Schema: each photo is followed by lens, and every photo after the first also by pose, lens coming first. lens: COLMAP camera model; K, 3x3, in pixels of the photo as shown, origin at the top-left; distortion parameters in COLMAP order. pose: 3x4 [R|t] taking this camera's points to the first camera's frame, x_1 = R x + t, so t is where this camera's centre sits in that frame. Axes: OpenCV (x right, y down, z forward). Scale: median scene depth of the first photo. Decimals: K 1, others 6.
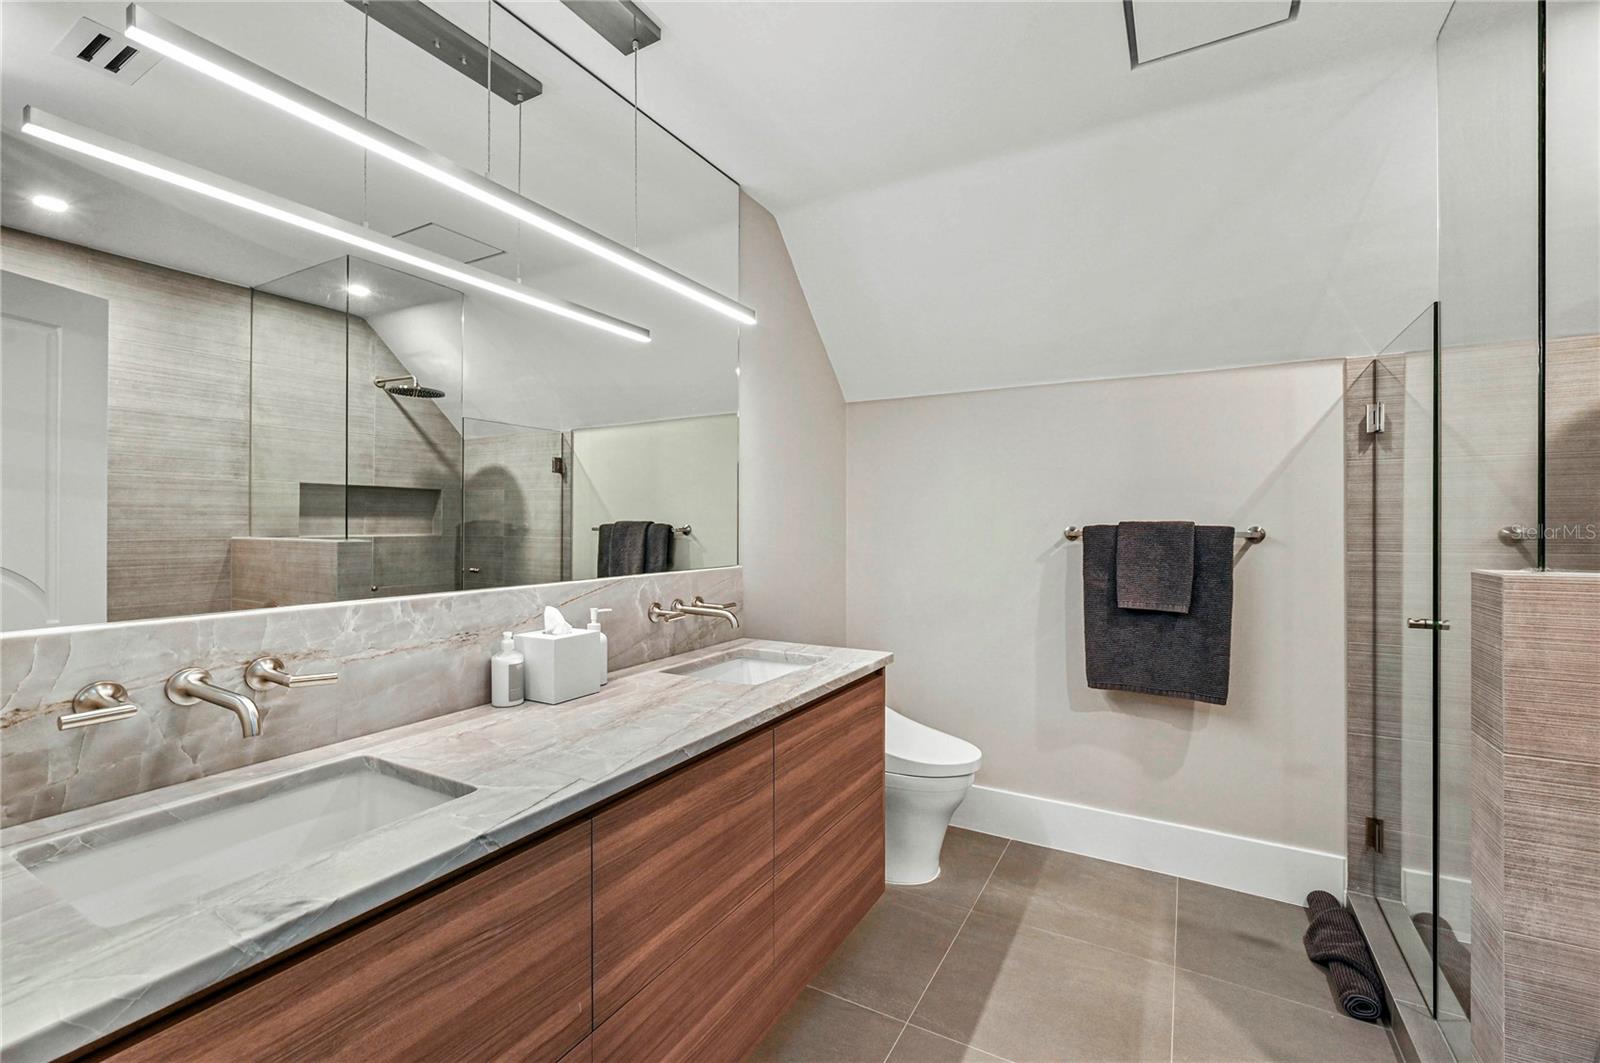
lens RADIAL K [[693.3, 0, 789.8], [0, 693.3, 526.5], [0, 0, 1]] dist [-0.002577, 0.000582]
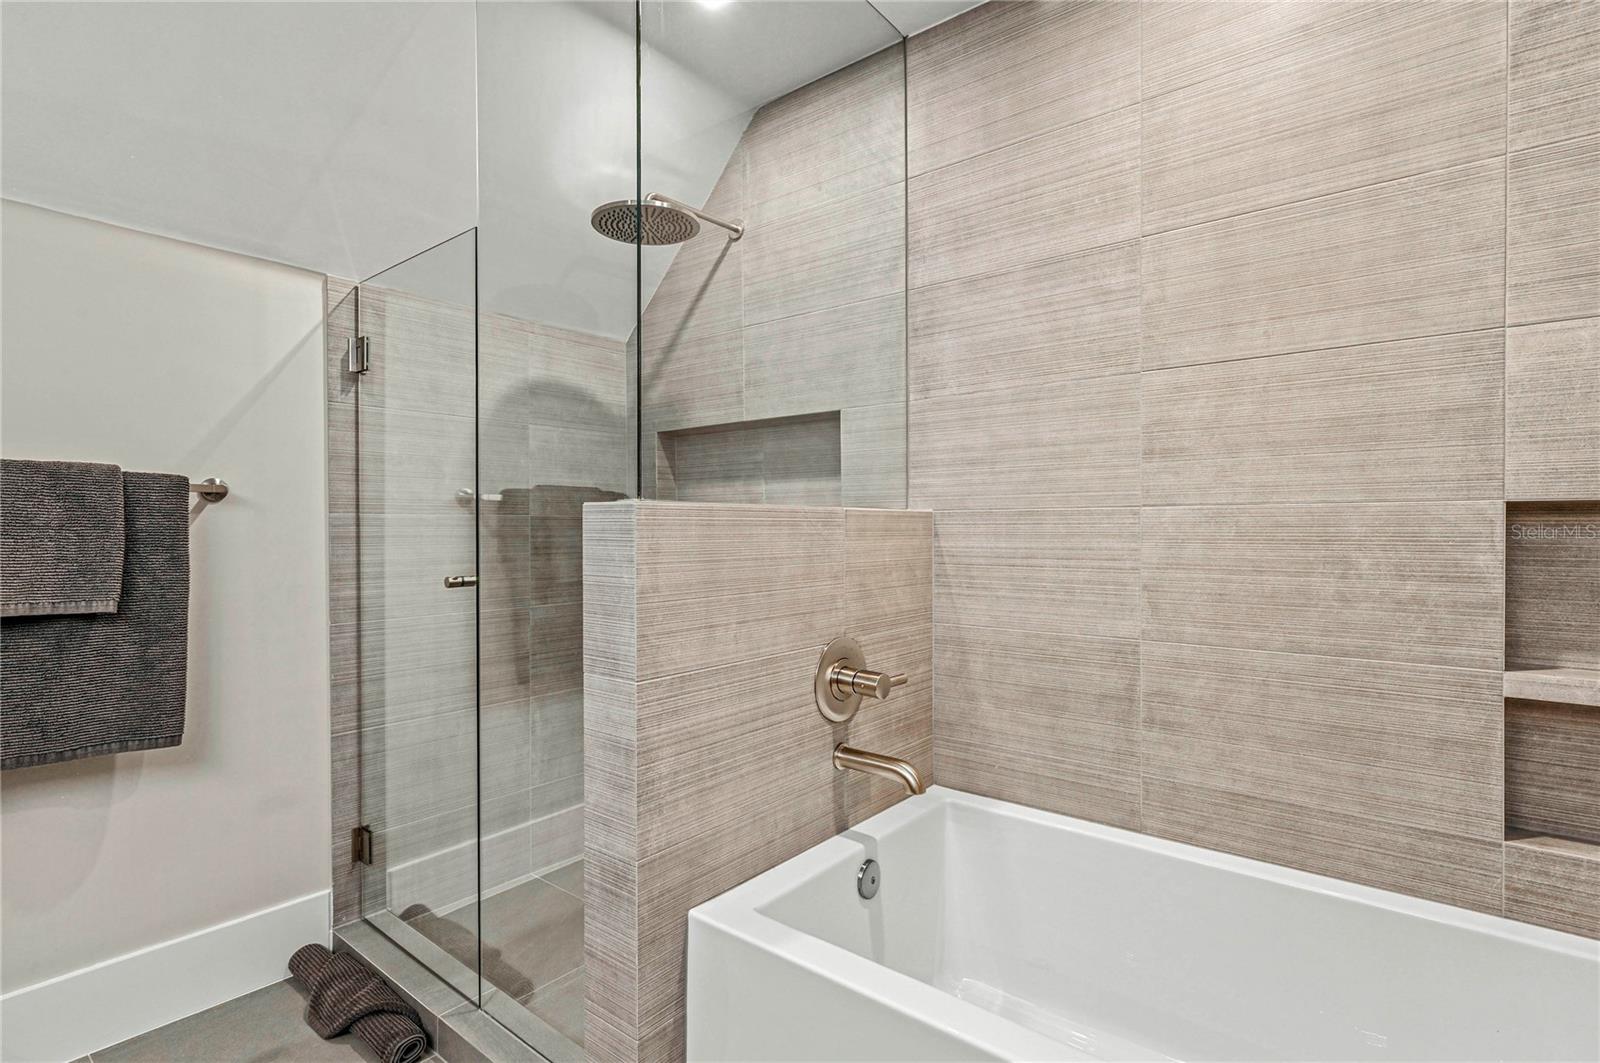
lens RADIAL K [[769.7, 0, 801.8], [0, 769.7, 535.0], [0, 0, 1]] dist [-0.001278, -0.000009]
pose [[0.145867, -0.006745, 0.989281, -0.009096], [0.005104, 0.999969, 0.006065, 0.059558], [-0.989291, 0.004165, 0.145896, 0.322256]]
